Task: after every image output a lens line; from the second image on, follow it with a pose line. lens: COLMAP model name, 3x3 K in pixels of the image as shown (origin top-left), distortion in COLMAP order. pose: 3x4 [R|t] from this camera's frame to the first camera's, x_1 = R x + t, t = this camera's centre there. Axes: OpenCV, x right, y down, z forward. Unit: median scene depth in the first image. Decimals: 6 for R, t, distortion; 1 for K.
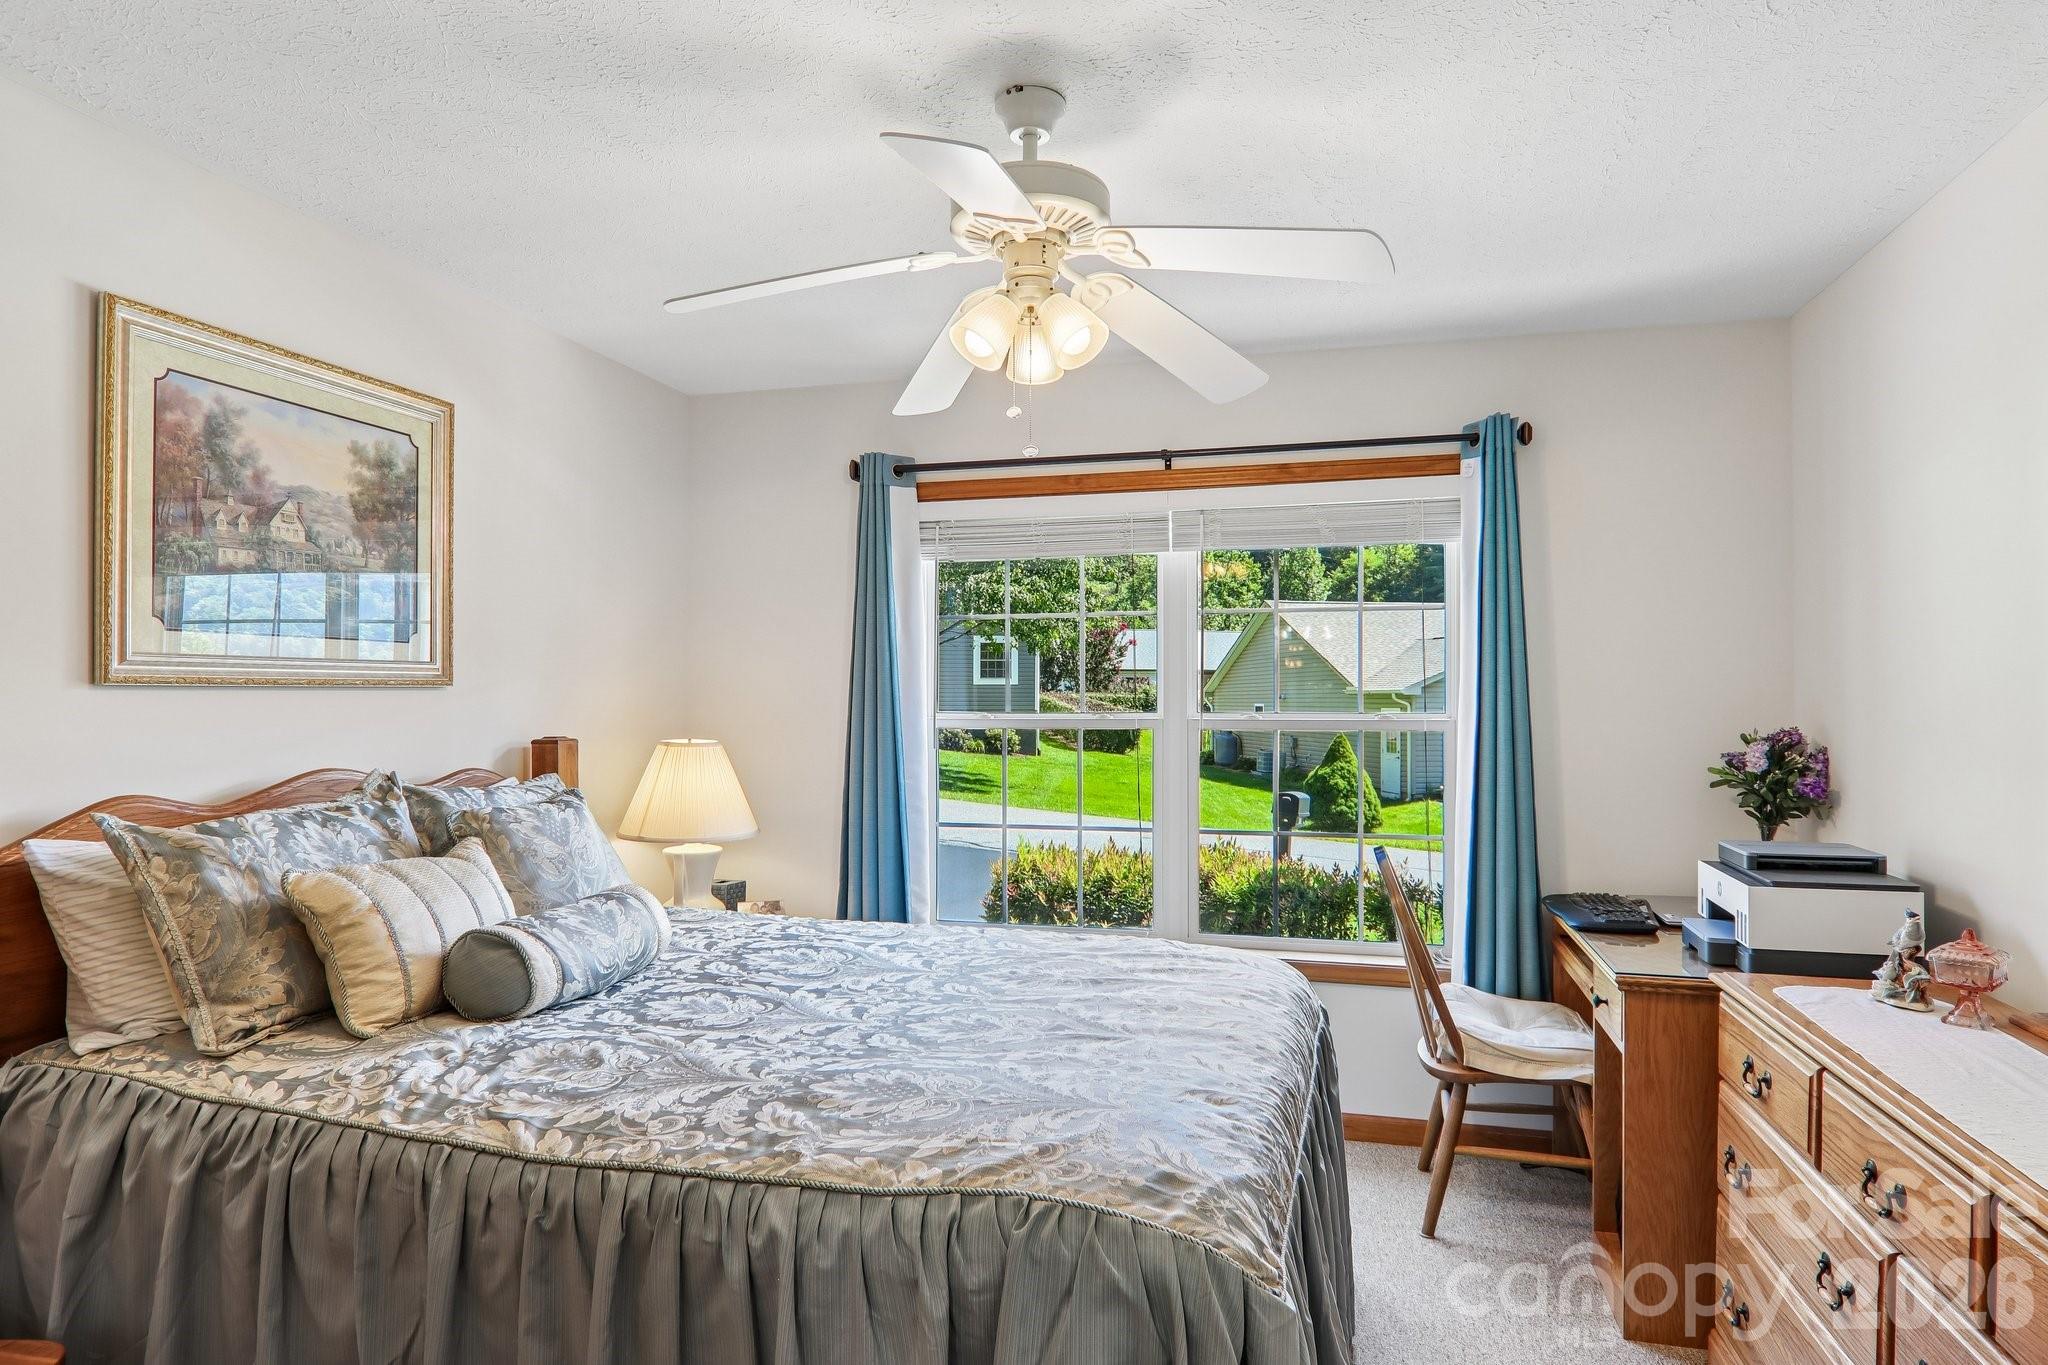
lens RADIAL K [[1182.2, 0, 1024.0], [0, 1182.2, 682.5], [0, 0, 1]] dist [0.005045, -0.019625]
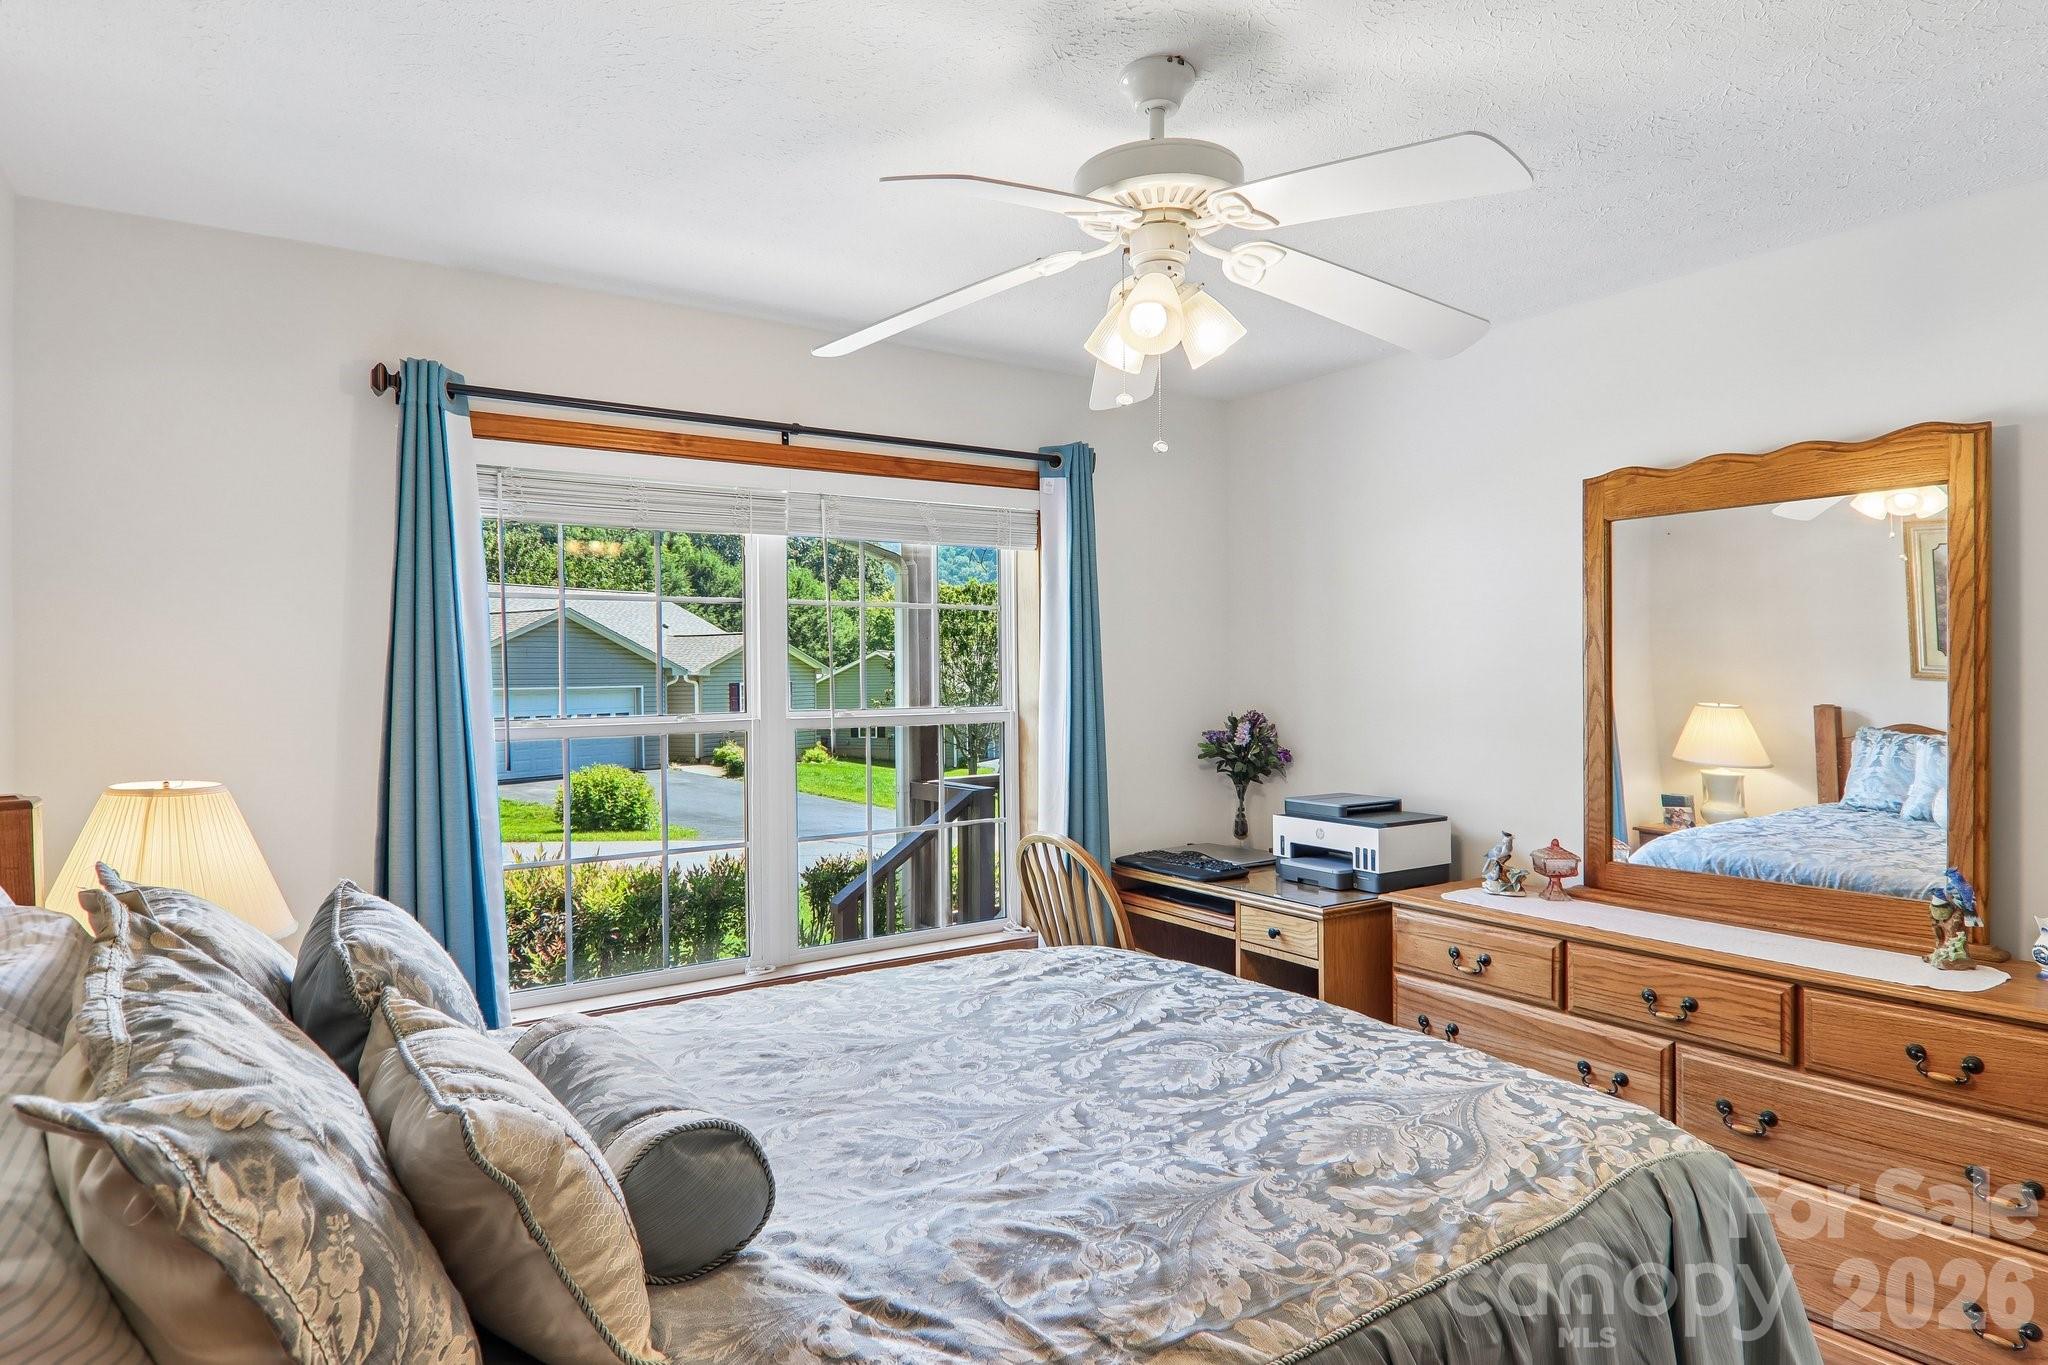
lens RADIAL K [[1182.2, 0, 1024.0], [0, 1182.2, 682.5], [0, 0, 1]] dist [0.005045, -0.019625]
pose [[0.646626, -0.012378, 0.762706, -0.549930], [-0.003331, 0.999813, 0.019050, -0.019280], [-0.762800, -0.014859, 0.646464, 0.330347]]
